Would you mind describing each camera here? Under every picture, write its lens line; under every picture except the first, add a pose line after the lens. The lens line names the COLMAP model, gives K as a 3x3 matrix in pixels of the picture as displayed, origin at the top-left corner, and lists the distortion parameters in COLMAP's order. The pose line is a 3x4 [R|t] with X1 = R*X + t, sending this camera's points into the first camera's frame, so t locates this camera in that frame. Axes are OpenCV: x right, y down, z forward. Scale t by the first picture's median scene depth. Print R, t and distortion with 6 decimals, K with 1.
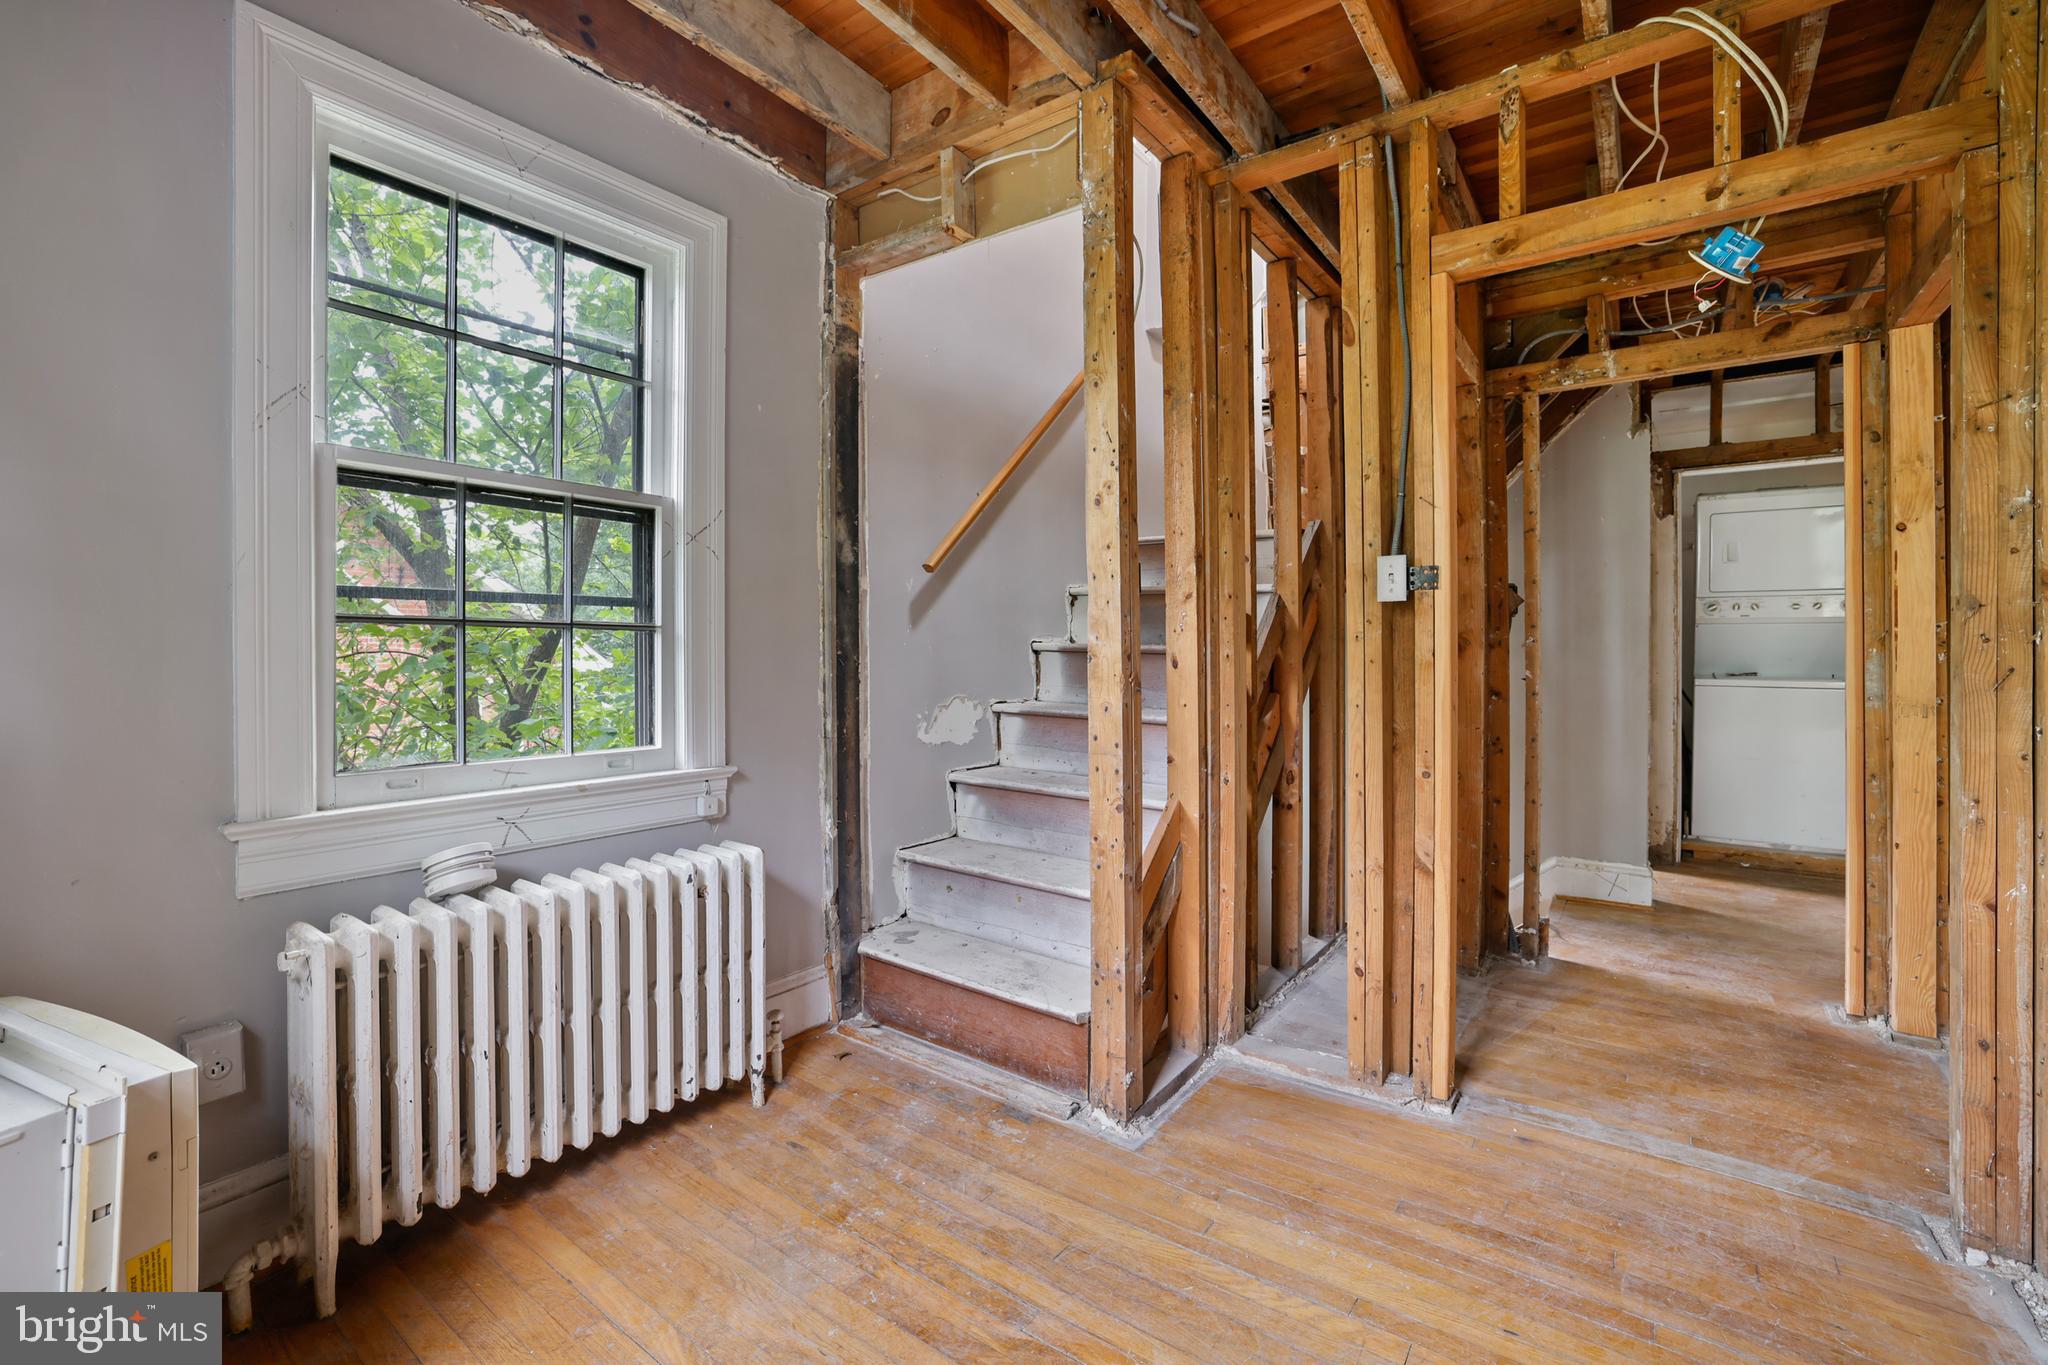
lens RADIAL K [[875.1, 0, 1020.5], [0, 875.1, 668.3], [0, 0, 1]] dist [-0.003527, -0.000117]
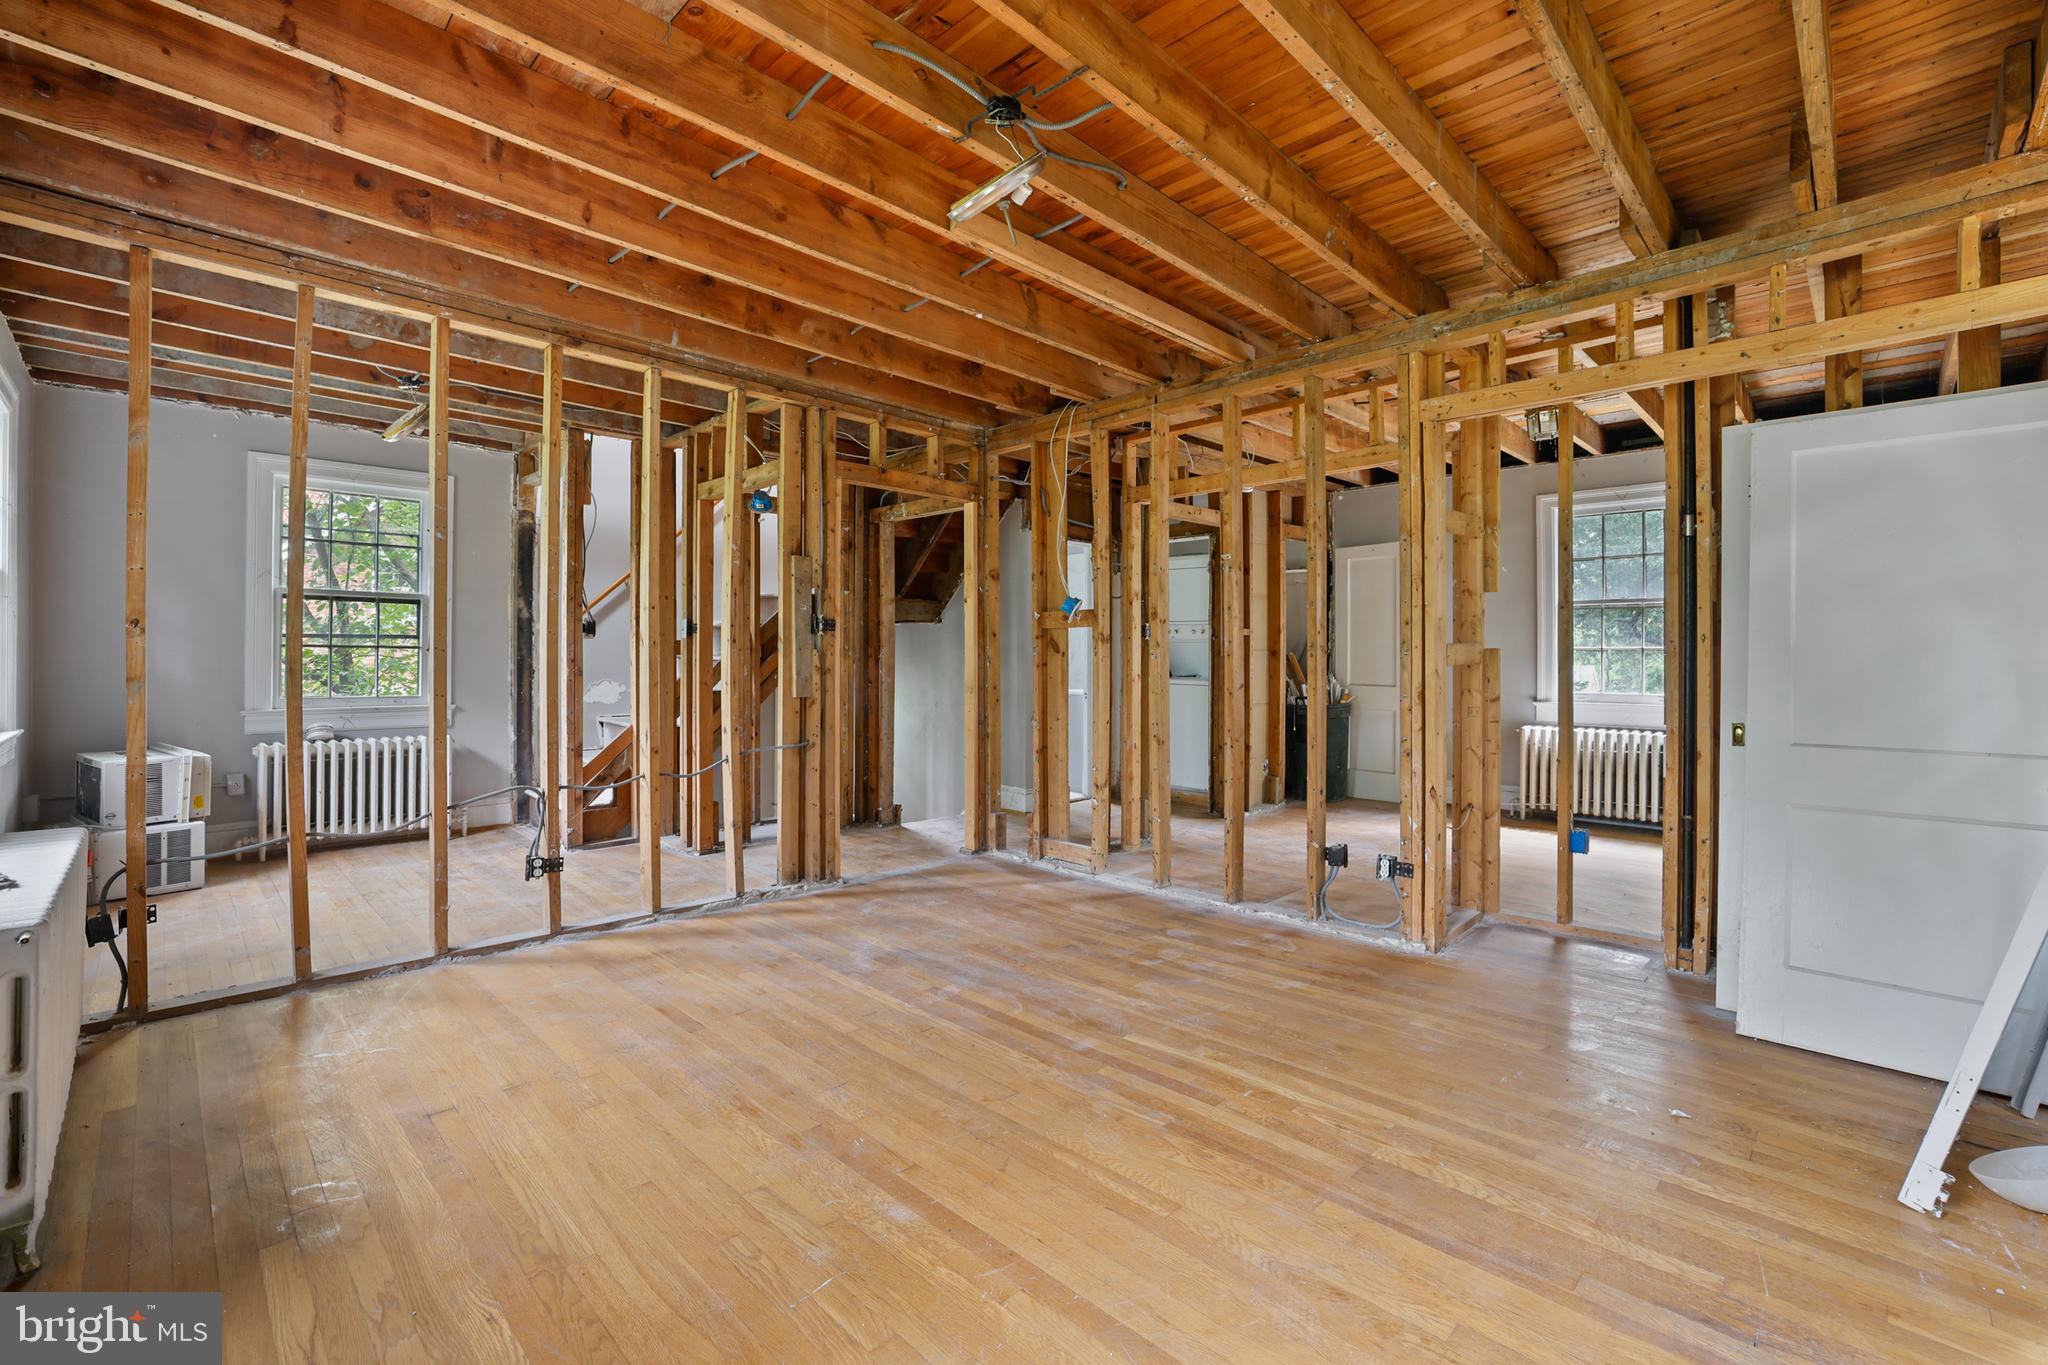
lens RADIAL K [[875.1, 0, 1027.6], [0, 875.1, 672.7], [0, 0, 1]] dist [-0.003527, -0.000117]
pose [[0.989279, -0.000879, -0.146036, 1.402645], [-0.001227, 0.999897, -0.014333, 0.050218], [0.146034, 0.014359, 0.989175, -1.012261]]
